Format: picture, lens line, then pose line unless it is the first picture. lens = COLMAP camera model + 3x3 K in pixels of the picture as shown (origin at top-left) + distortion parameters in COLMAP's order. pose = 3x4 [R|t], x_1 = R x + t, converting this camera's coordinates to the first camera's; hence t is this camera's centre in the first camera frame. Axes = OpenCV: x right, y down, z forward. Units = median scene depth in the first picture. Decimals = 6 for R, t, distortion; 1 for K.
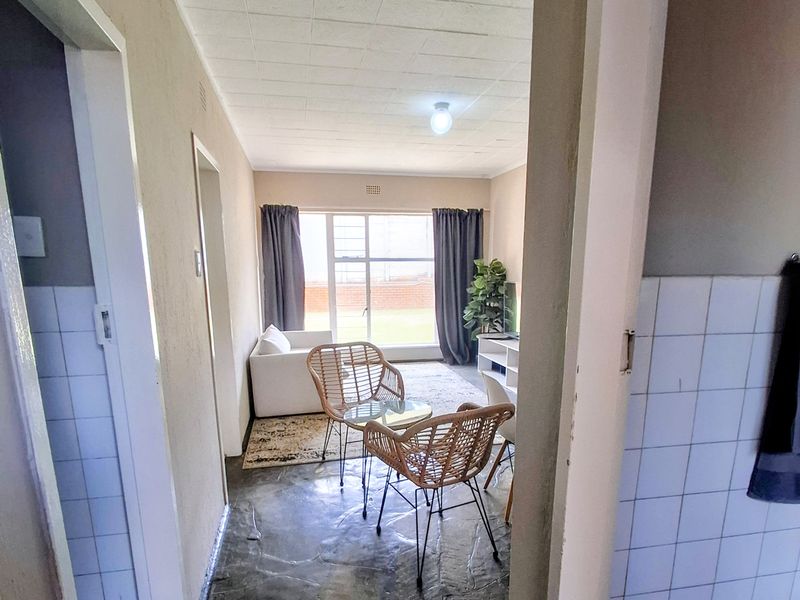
lens RADIAL K [[562.1, 0, 400.8], [0, 562.1, 280.5], [0, 0, 1]] dist [-0.011669, -0.003009]
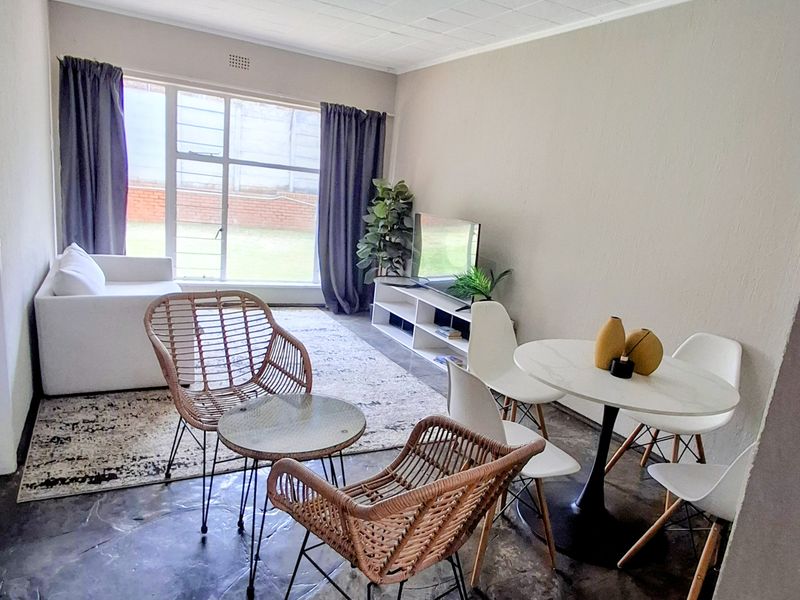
lens RADIAL K [[562.1, 0, 400.8], [0, 562.1, 280.5], [0, 0, 1]] dist [-0.011669, -0.003009]
pose [[0.946638, 0.062020, 0.316276, -0.072526], [-0.107931, 0.985653, 0.129765, -0.003633], [-0.303690, -0.156977, 0.939750, 0.263046]]
